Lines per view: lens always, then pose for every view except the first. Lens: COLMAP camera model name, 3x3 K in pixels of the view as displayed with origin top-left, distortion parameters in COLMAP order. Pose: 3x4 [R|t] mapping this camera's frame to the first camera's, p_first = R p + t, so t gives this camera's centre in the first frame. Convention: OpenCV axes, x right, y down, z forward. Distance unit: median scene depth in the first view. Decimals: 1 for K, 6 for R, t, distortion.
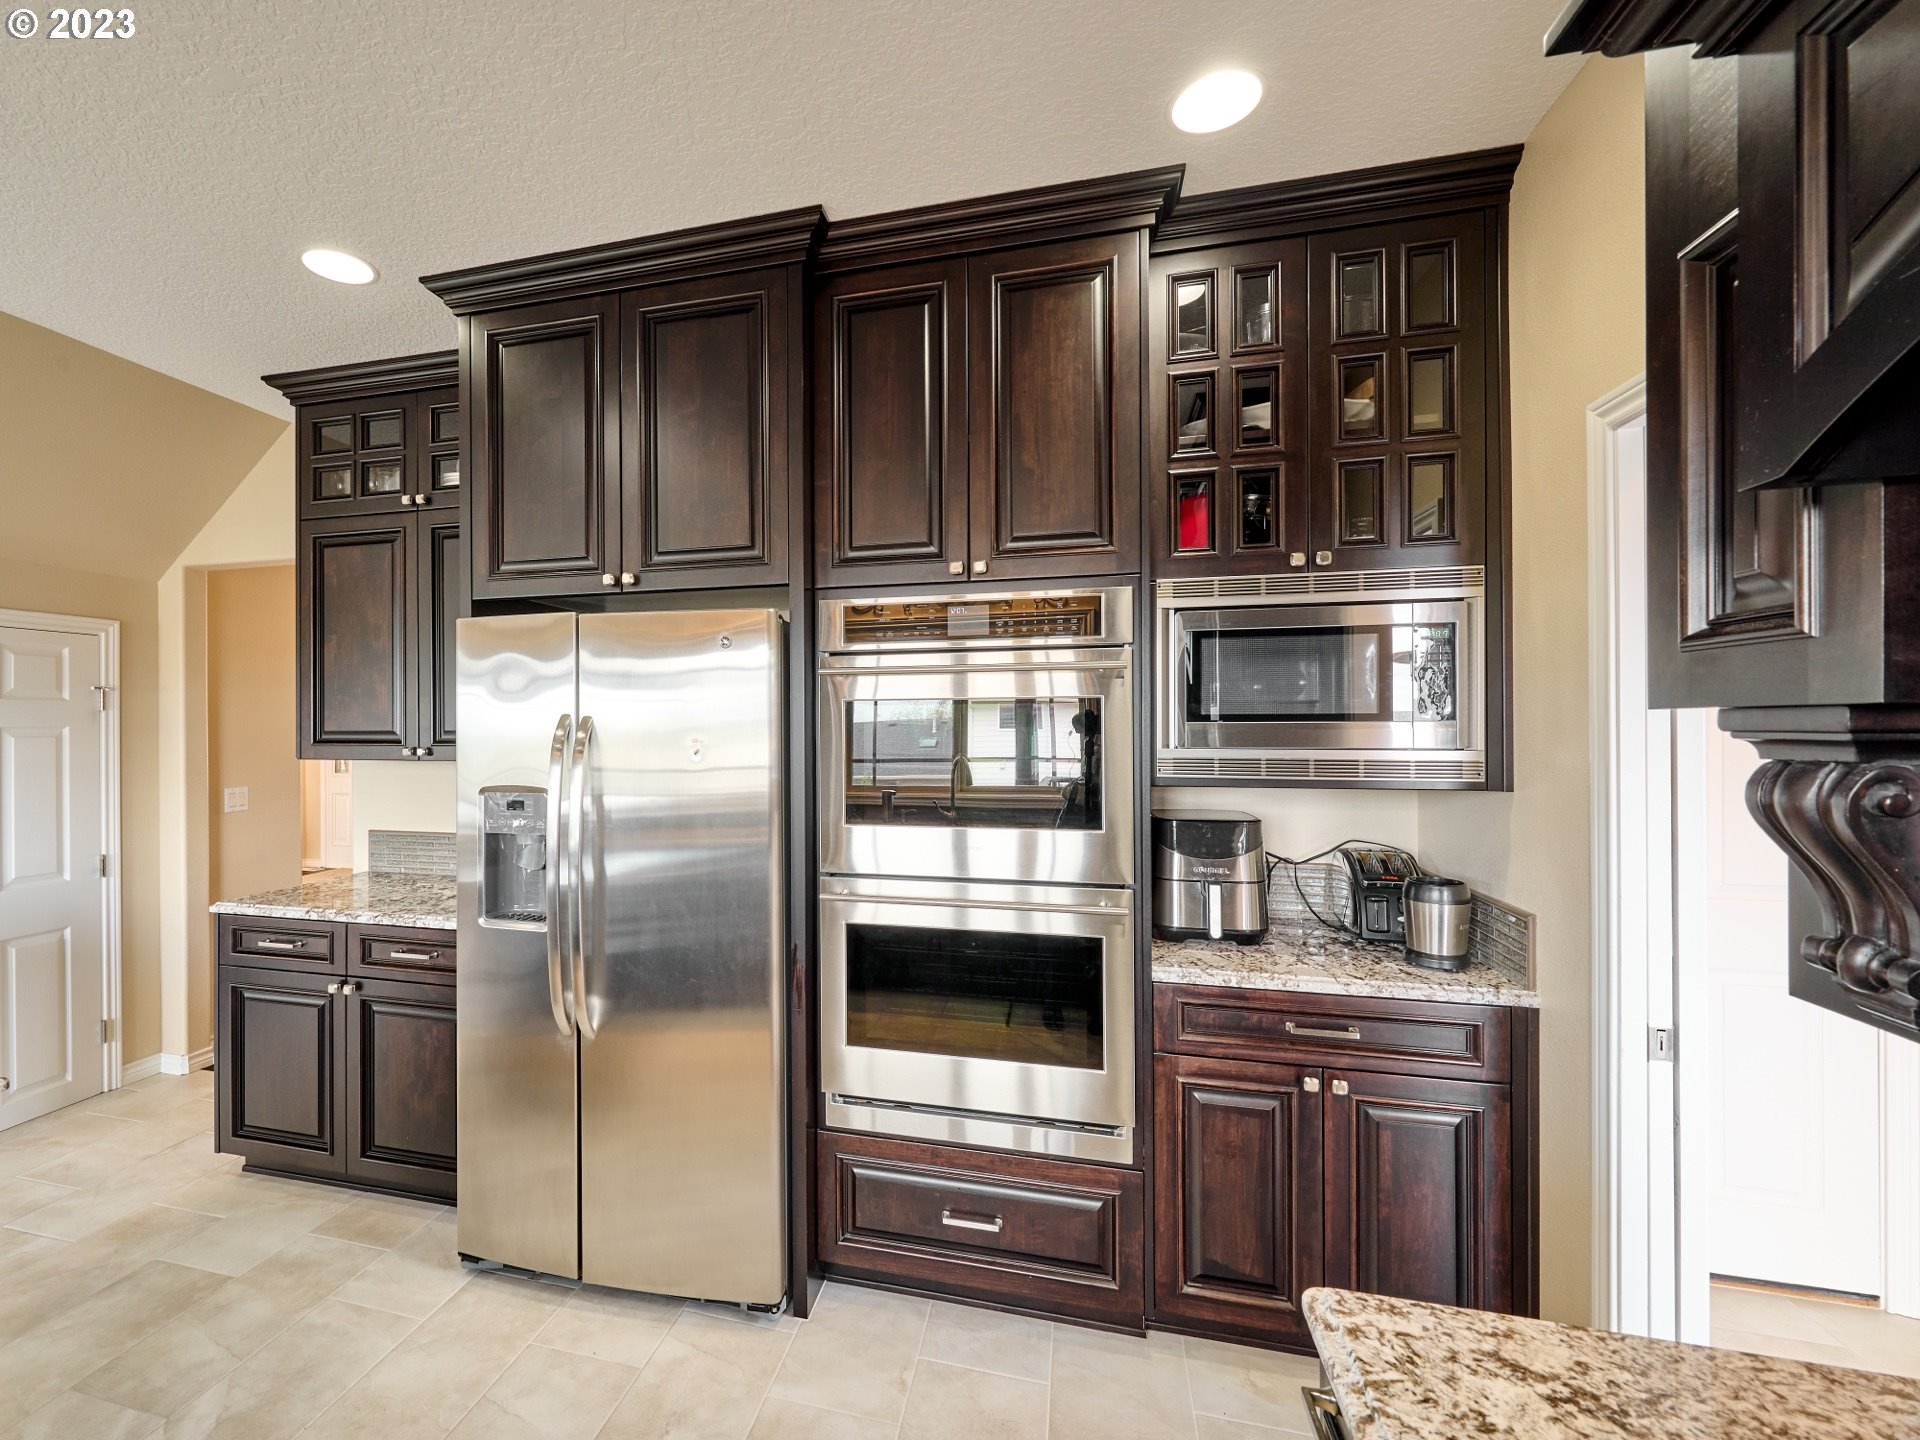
lens RADIAL K [[862.3, 0, 960.0], [0, 862.3, 720.0], [0, 0, 1]] dist [-0.002473, -0.000527]
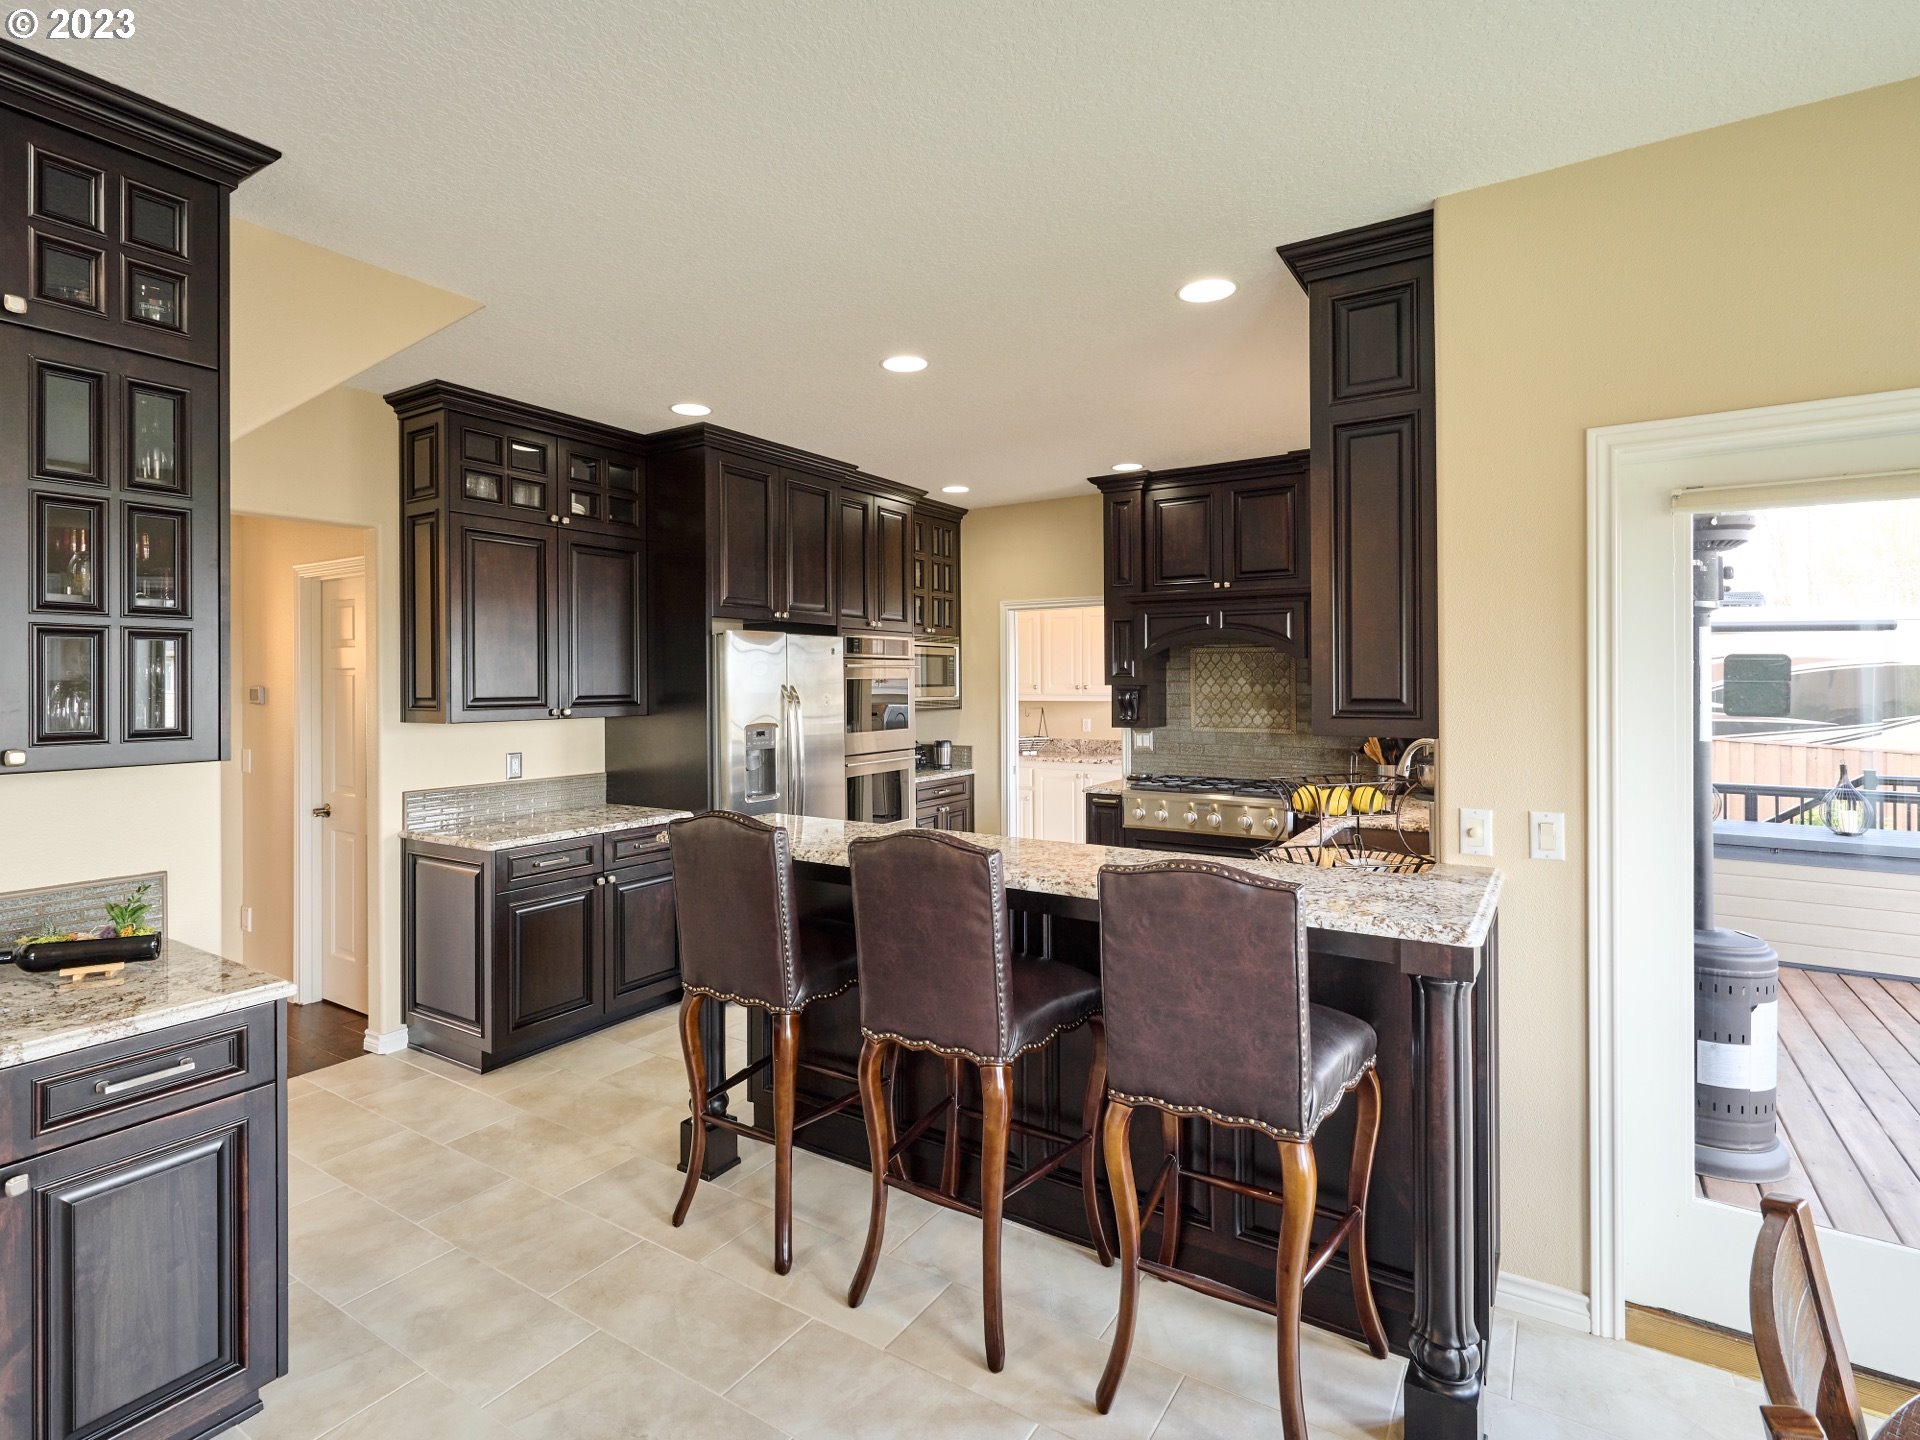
lens RADIAL K [[978.5, 0, 958.2], [0, 978.5, 679.6], [0, 0, 1]] dist [-0.000574, 0.000481]
pose [[0.283044, 0.003699, 0.959100, -2.401450], [0.001349, 0.999990, -0.004255, -0.006903], [-0.959106, 0.002498, 0.283037, 0.003703]]
